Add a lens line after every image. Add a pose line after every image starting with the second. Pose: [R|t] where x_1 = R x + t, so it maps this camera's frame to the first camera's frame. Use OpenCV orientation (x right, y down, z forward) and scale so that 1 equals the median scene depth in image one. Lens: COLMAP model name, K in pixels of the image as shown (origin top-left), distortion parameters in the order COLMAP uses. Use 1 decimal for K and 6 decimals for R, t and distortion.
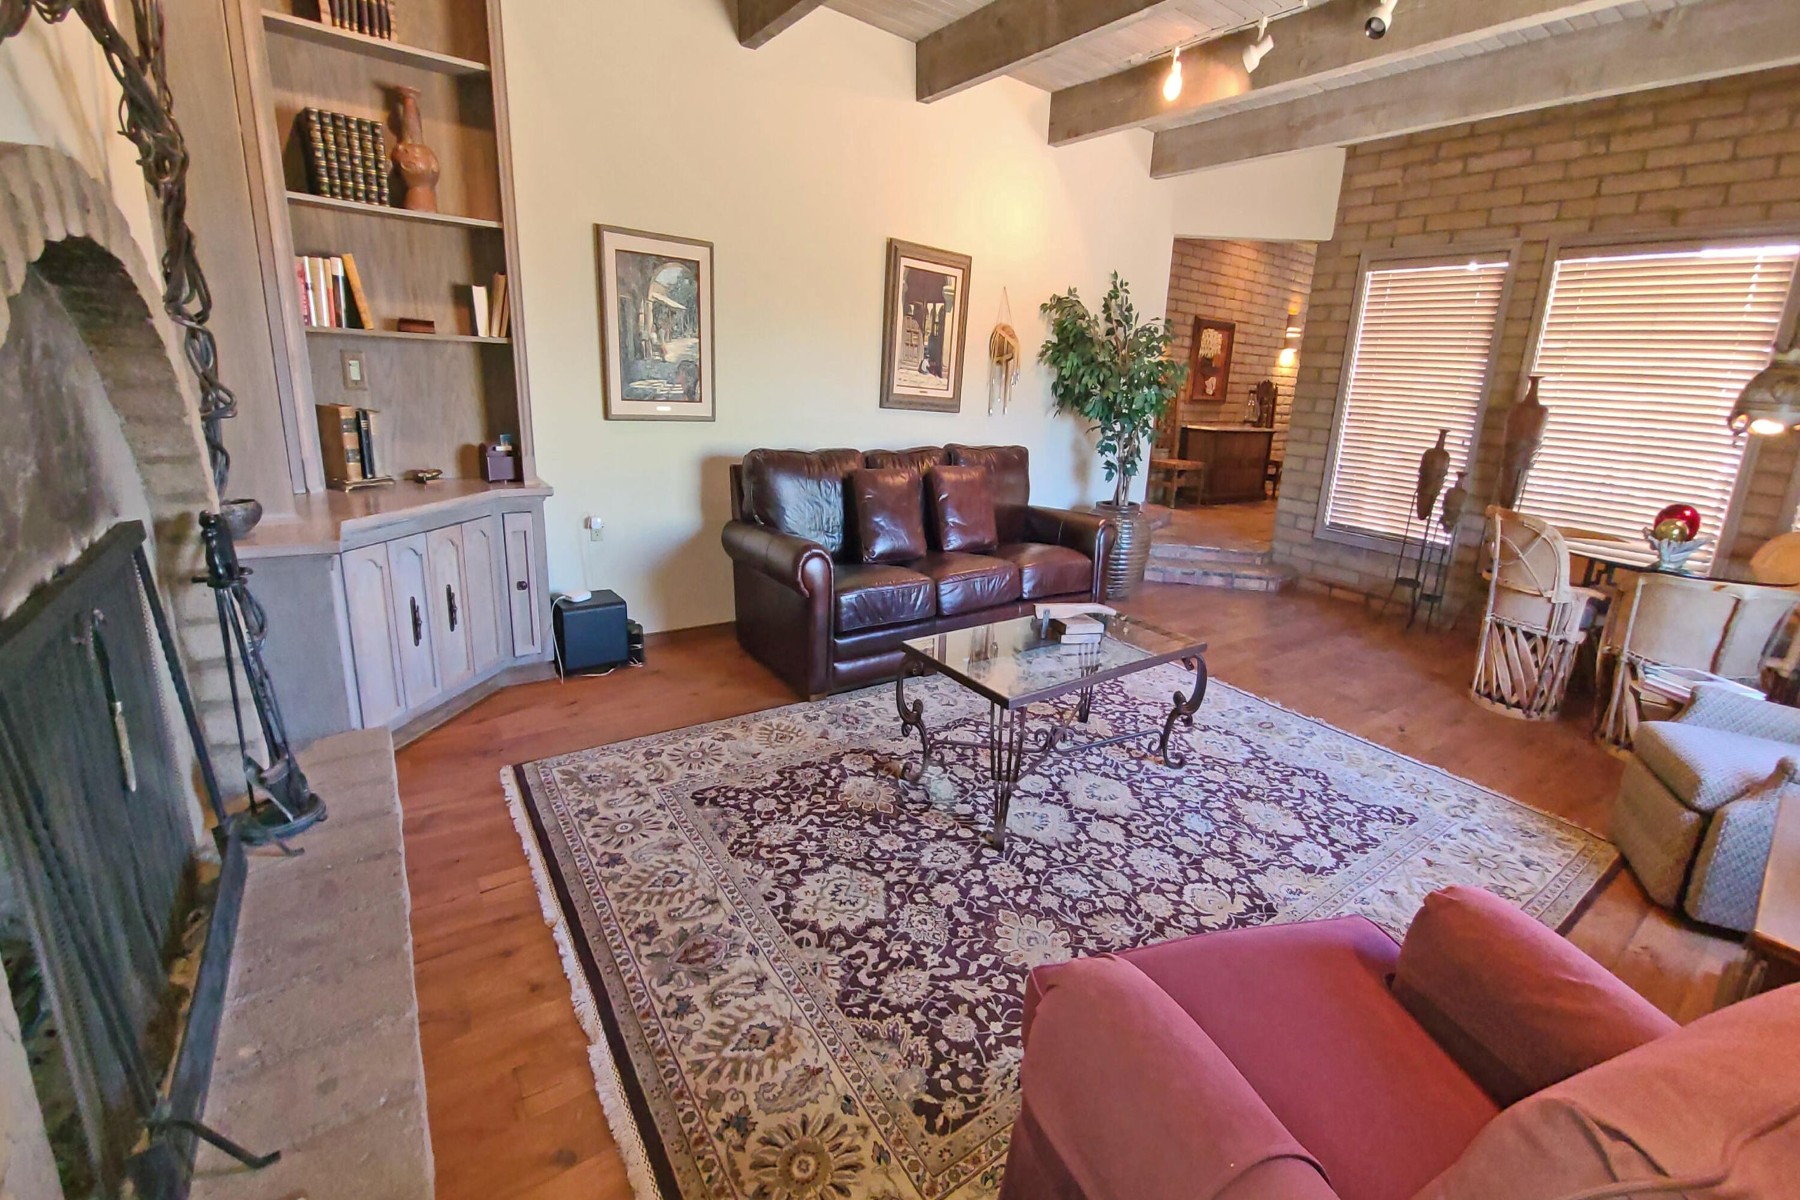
lens RADIAL K [[736.8, 0, 945.3], [0, 736.8, 532.0], [0, 0, 1]] dist [-0.000451, -0.000037]
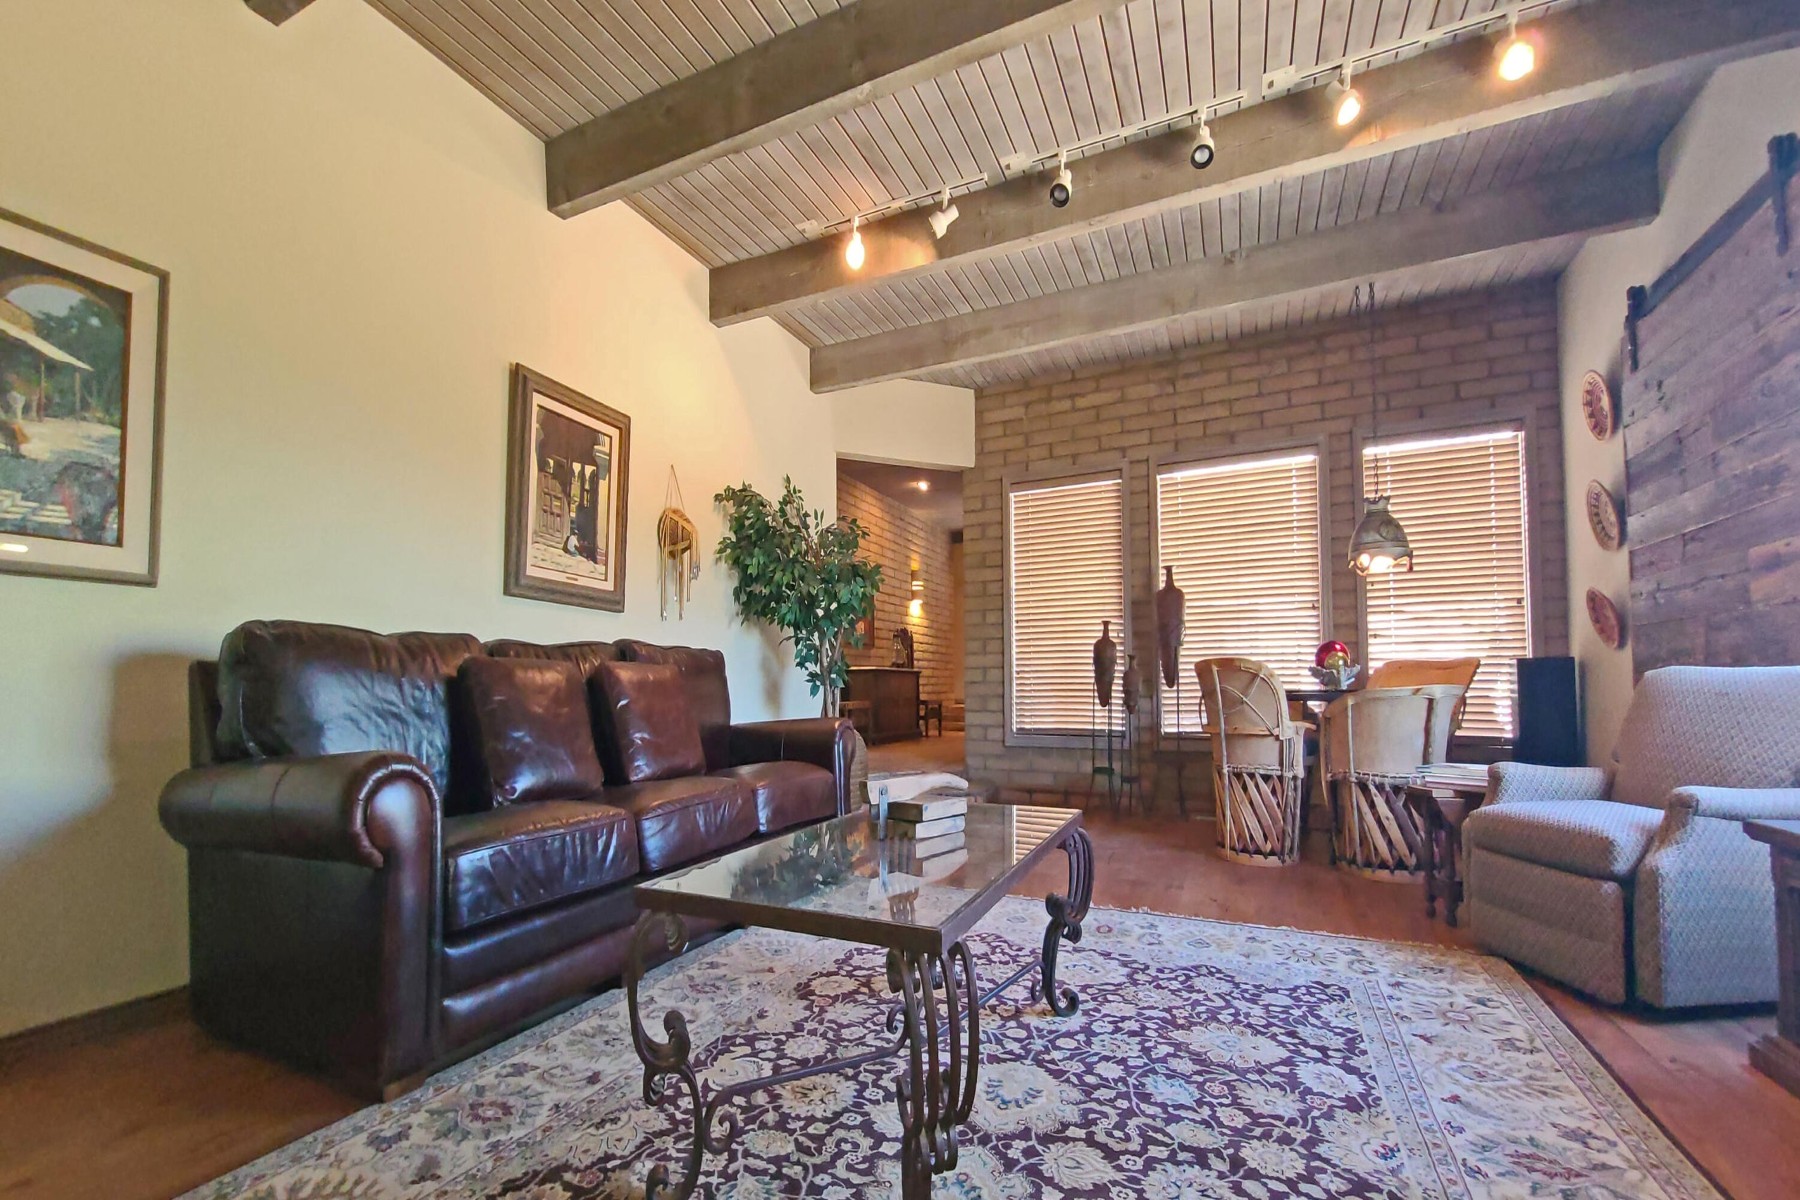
lens RADIAL K [[697.3, 0, 918.8], [0, 697.3, 643.6], [0, 0, 1]] dist [-0.001238, -0.000113]
pose [[0.878257, -0.043009, 0.476251, -0.070673], [0.160511, 0.964679, -0.208881, 0.081917], [-0.450446, 0.259894, 0.854139, 0.334488]]
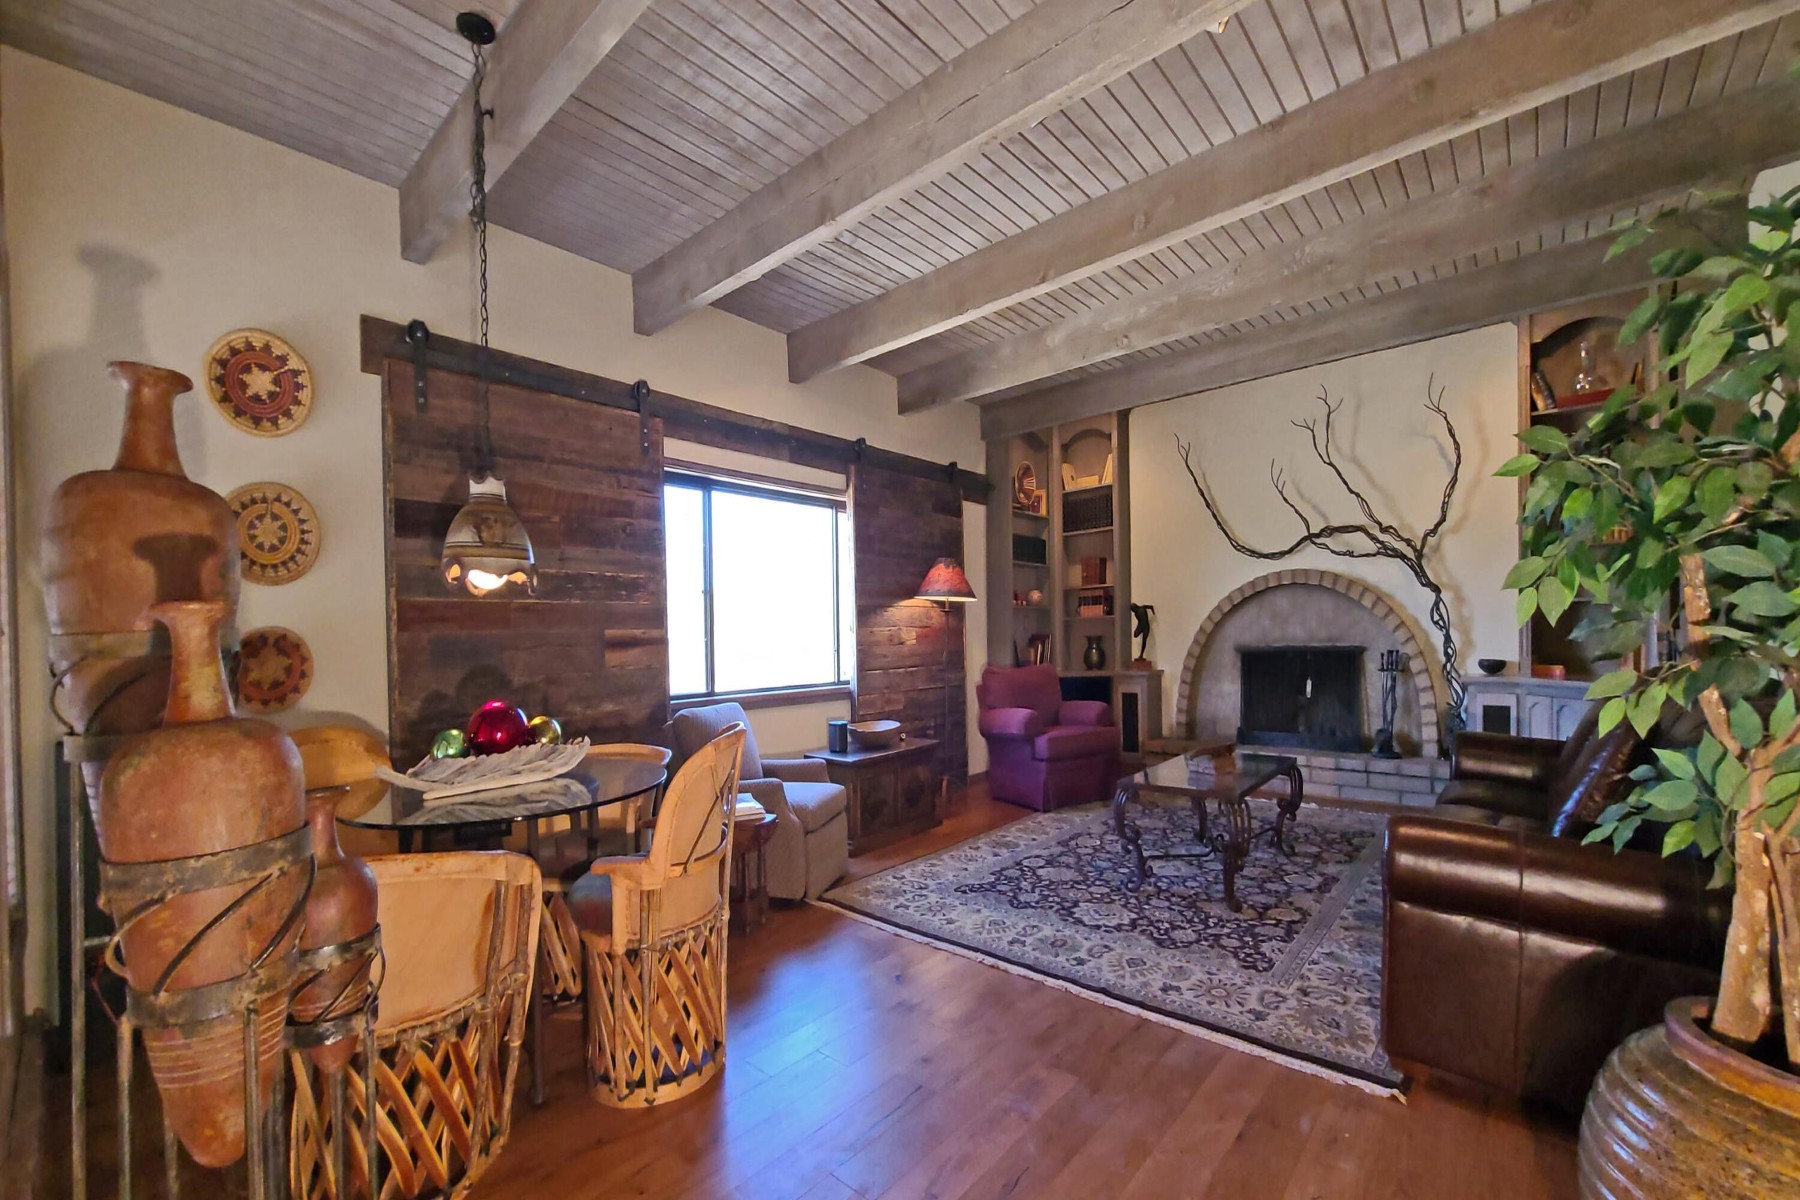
lens RADIAL K [[731.7, 0, 888.1], [0, 731.7, 633.1], [0, 0, 1]] dist [-0.000418, -0.000233]
pose [[-0.984767, -0.037105, -0.169875, 0.717866], [-0.069461, 0.979575, 0.188700, -0.231814], [0.159404, 0.197626, -0.967230, 1.562650]]
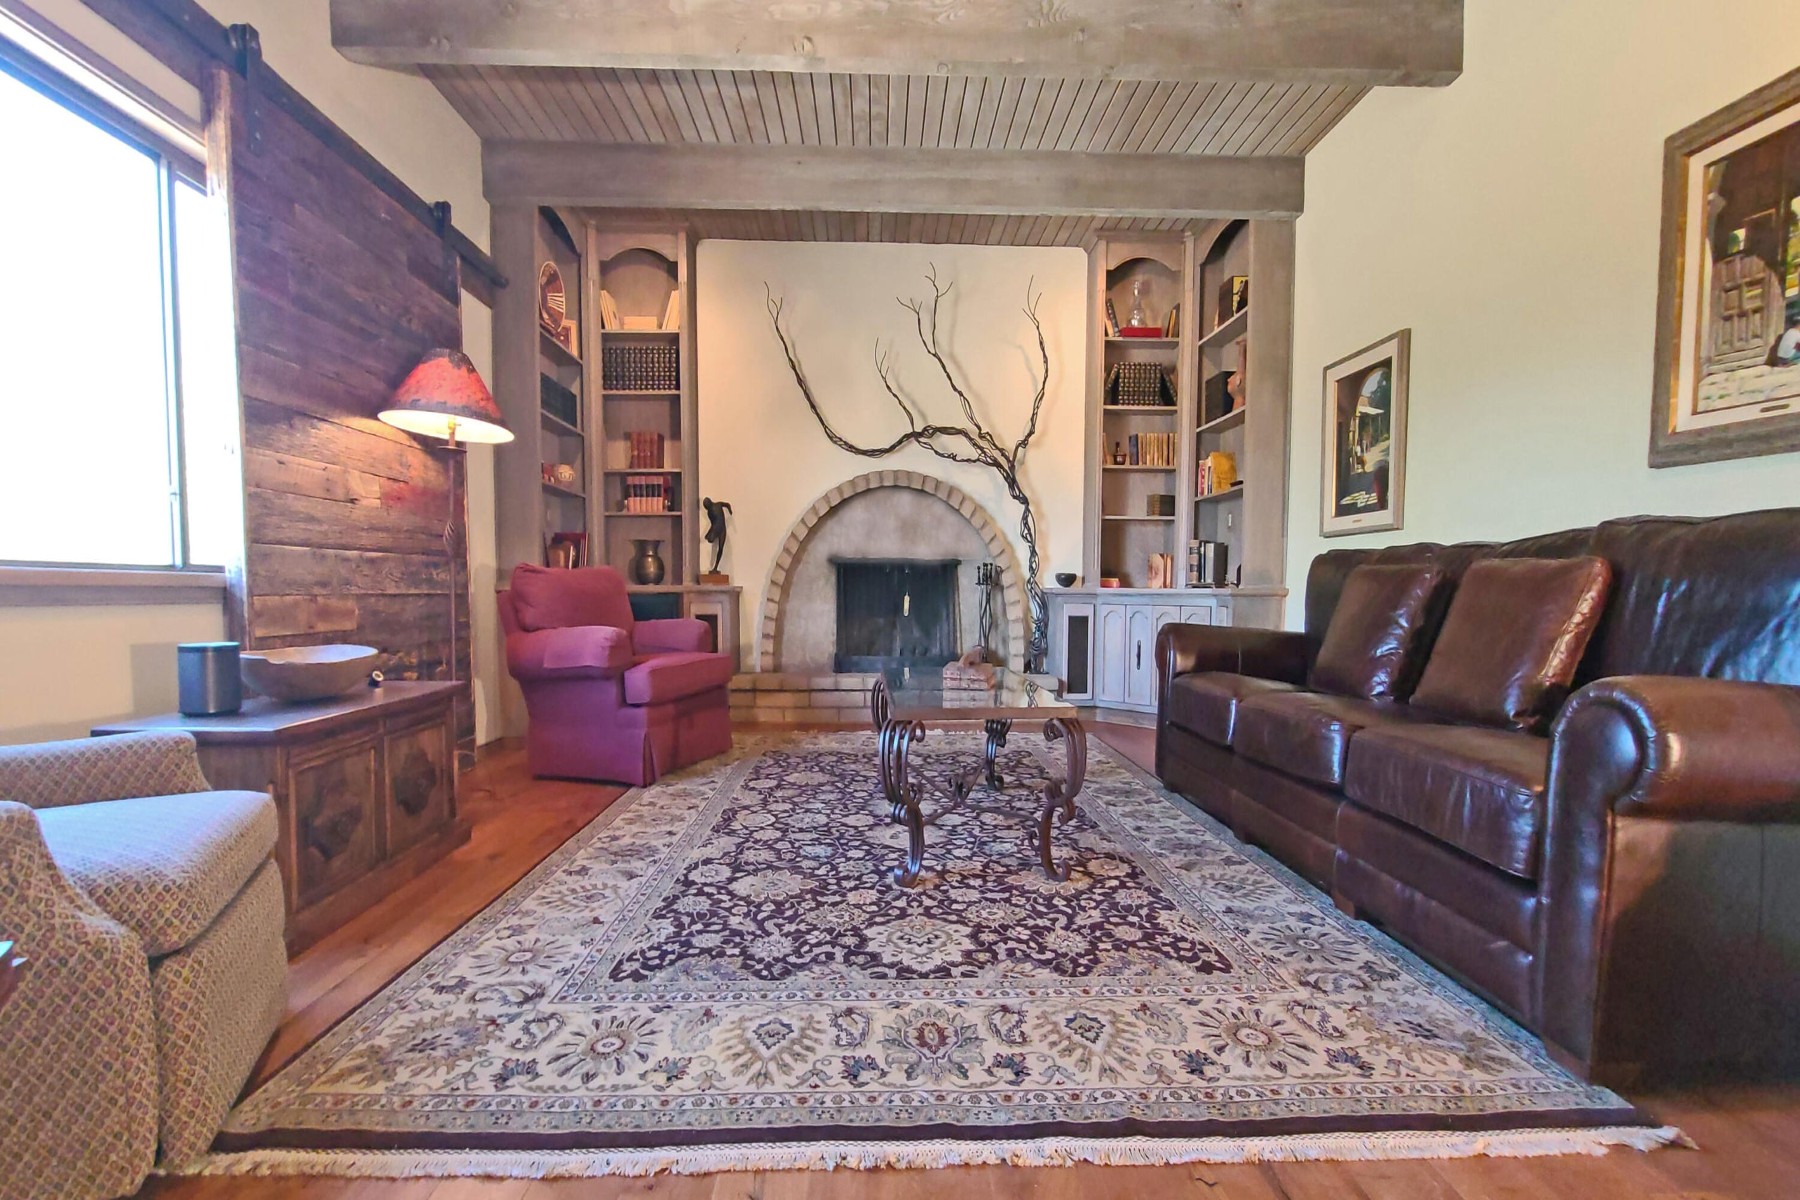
lens RADIAL K [[731.7, 0, 888.1], [0, 731.7, 633.1], [0, 0, 1]] dist [-0.000418, -0.000233]
pose [[-0.587610, -0.019877, -0.808900, 0.718625], [-0.206791, 0.970189, 0.126379, -0.016435], [0.782274, 0.241535, -0.574203, 1.044515]]
